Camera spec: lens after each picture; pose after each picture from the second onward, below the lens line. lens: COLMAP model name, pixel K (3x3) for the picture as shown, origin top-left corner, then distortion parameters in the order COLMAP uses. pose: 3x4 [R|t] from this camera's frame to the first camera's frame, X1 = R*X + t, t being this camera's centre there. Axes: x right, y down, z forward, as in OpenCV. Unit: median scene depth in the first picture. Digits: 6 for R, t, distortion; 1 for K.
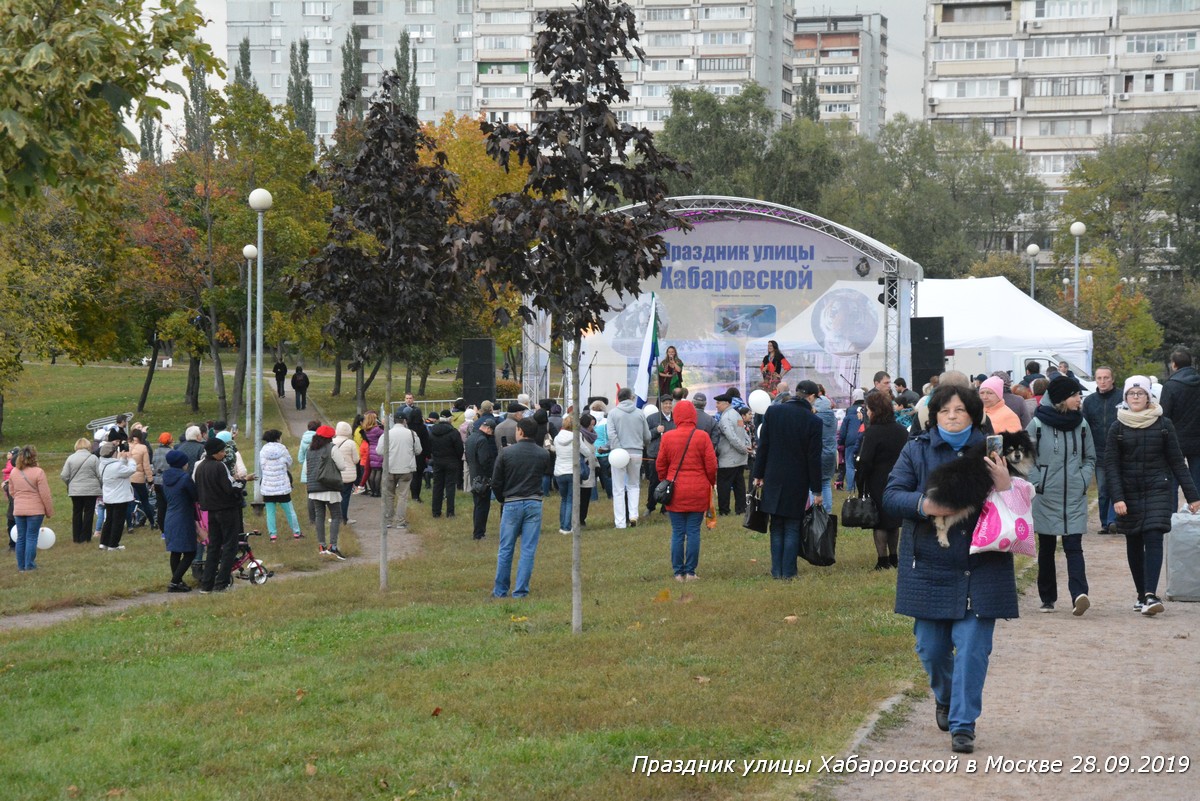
lens RADIAL K [[2860.8, 0, 596.0], [0, 2860.8, 404.4], [0, 0, 1]] dist [0.613384, 0.000000]
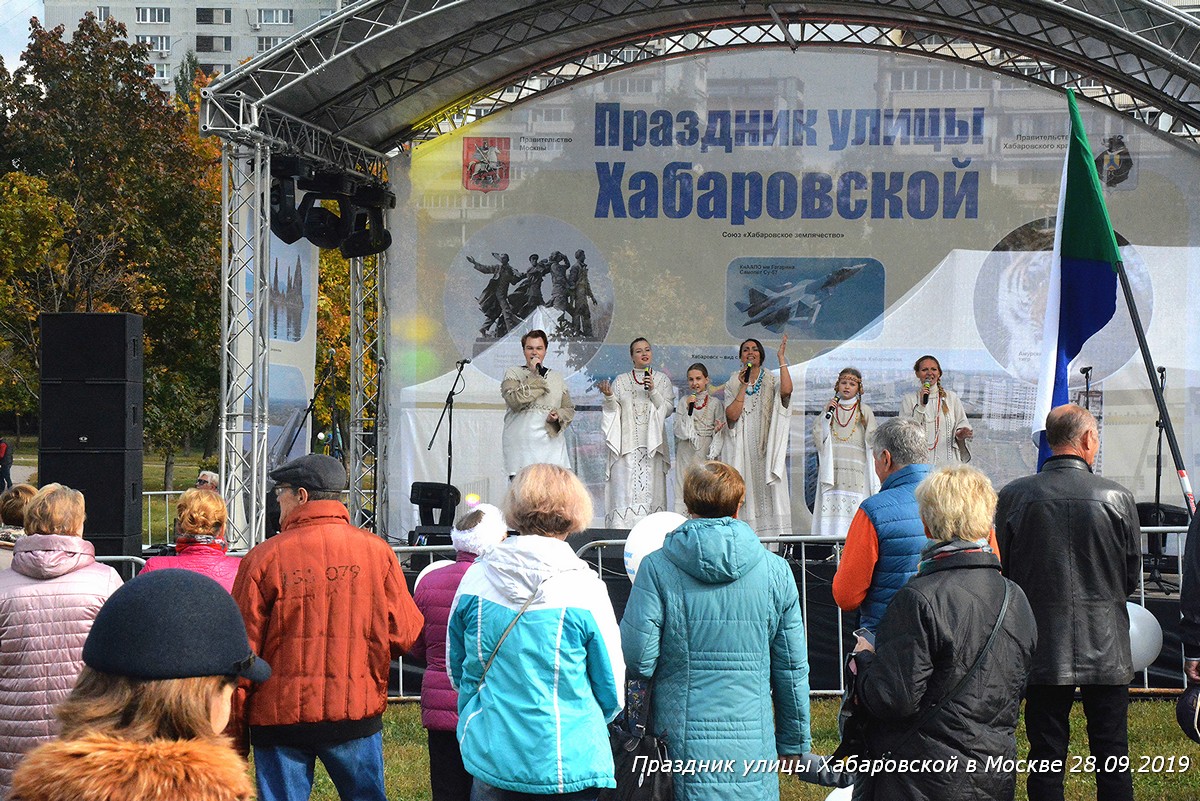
lens RADIAL K [[2860.8, 0, 599.7], [0, 2860.8, 399.8], [0, 0, 1]] dist [0.613384, 0.000000]
pose [[0.999062, 0.013510, 0.041135, 0.006957], [-0.011951, 0.999210, -0.037914, 0.000669], [-0.041614, 0.037387, 0.998434, 0.600293]]
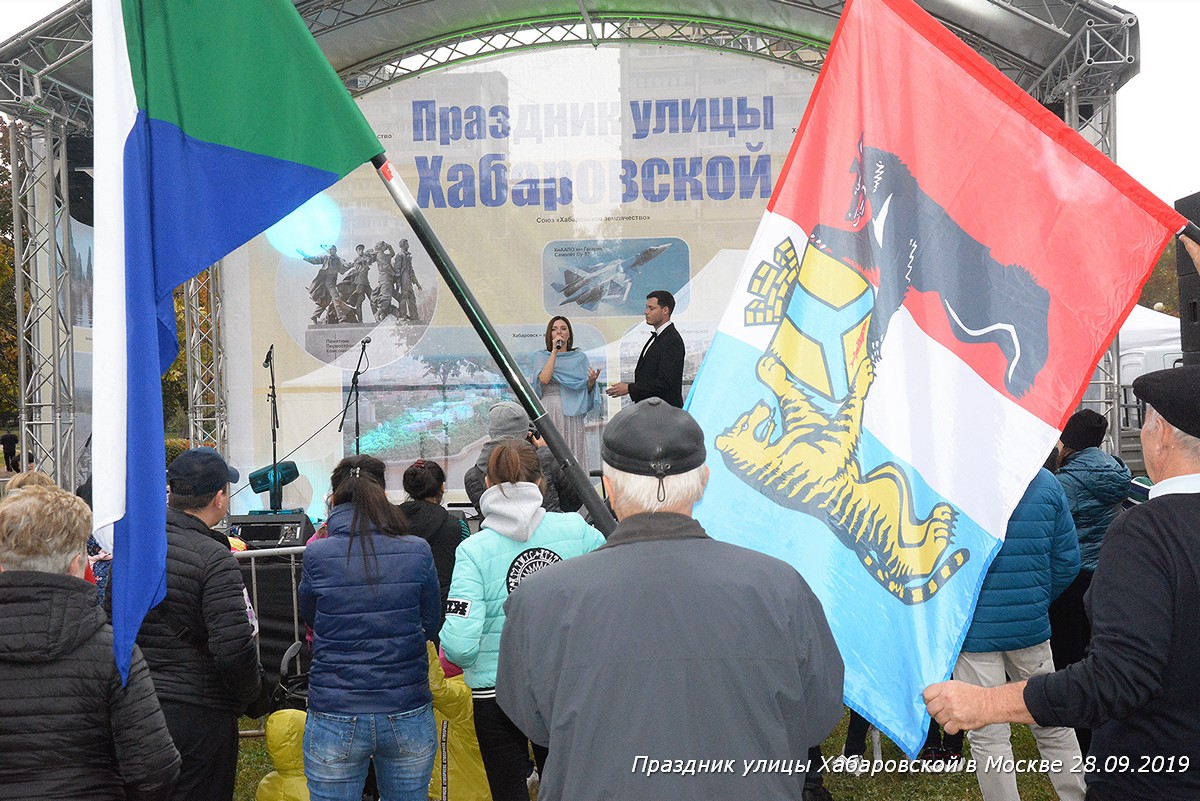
lens RADIAL K [[1786.0, 0, 602.7], [0, 1786.0, 395.9], [0, 0, 1]] dist [0.186762, 0.000000]
pose [[0.991682, -0.025135, 0.126232, 0.015662], [0.029633, 0.998986, -0.033885, -0.002310], [-0.125252, 0.037344, 0.991422, 0.734556]]
